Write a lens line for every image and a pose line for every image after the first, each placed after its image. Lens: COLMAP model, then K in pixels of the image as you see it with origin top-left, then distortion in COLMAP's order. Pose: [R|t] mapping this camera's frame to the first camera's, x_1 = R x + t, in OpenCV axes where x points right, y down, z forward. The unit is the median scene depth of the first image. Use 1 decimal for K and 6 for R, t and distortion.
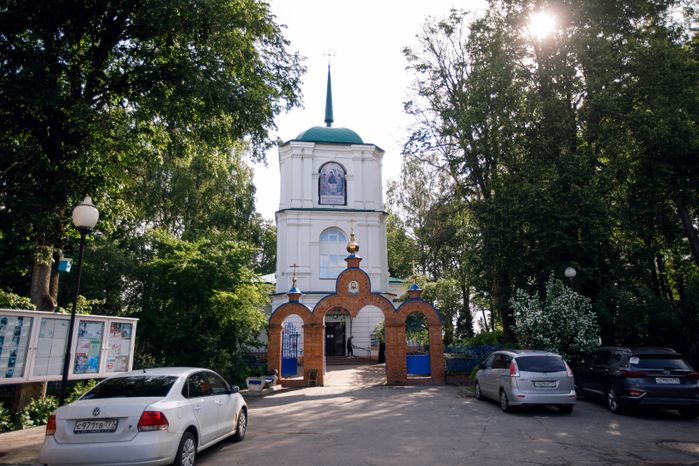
lens RADIAL K [[465.3, 0, 350.4], [0, 465.3, 235.4], [0, 0, 1]] dist [-0.001052, -0.000377]
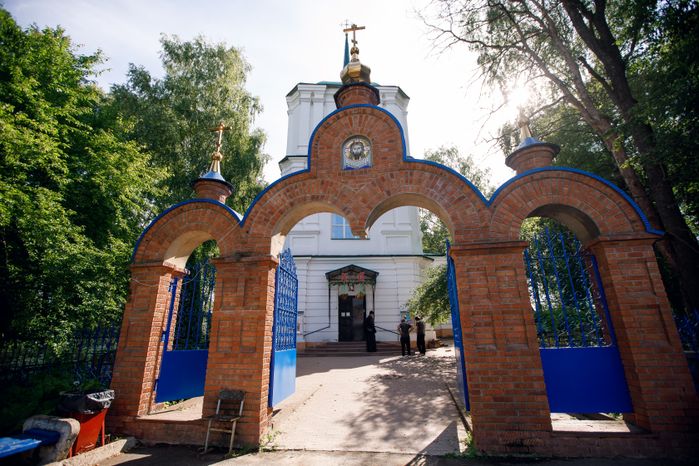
lens RADIAL K [[317.8, 0, 349.5], [0, 317.8, 233.0], [0, 0, 1]] dist [-0.032044, 0.000471]
pose [[0.994889, -0.029477, -0.096574, 0.013756], [0.022733, 0.997274, -0.070202, 0.114325], [0.098380, 0.067647, 0.992847, 0.455133]]
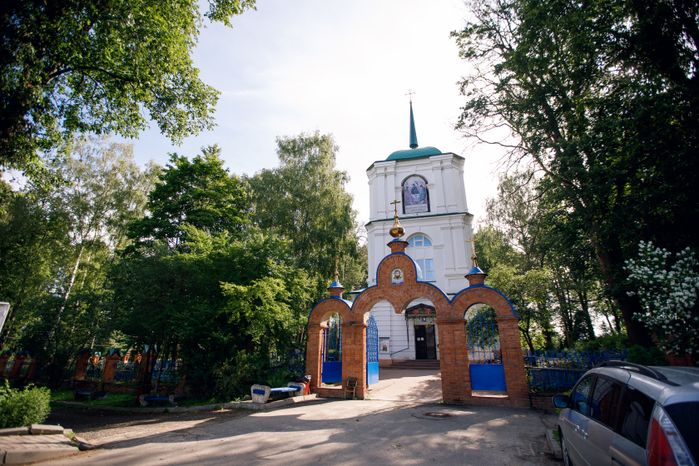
lens RADIAL K [[327.5, 0, 349.5], [0, 327.5, 233.0], [0, 0, 1]] dist [-0.033234, 0.001184]
pose [[0.924423, -0.110661, -0.364961, 0.089102], [0.070693, 0.990113, -0.121154, 0.060106], [0.374760, 0.086198, 0.923106, 0.255744]]
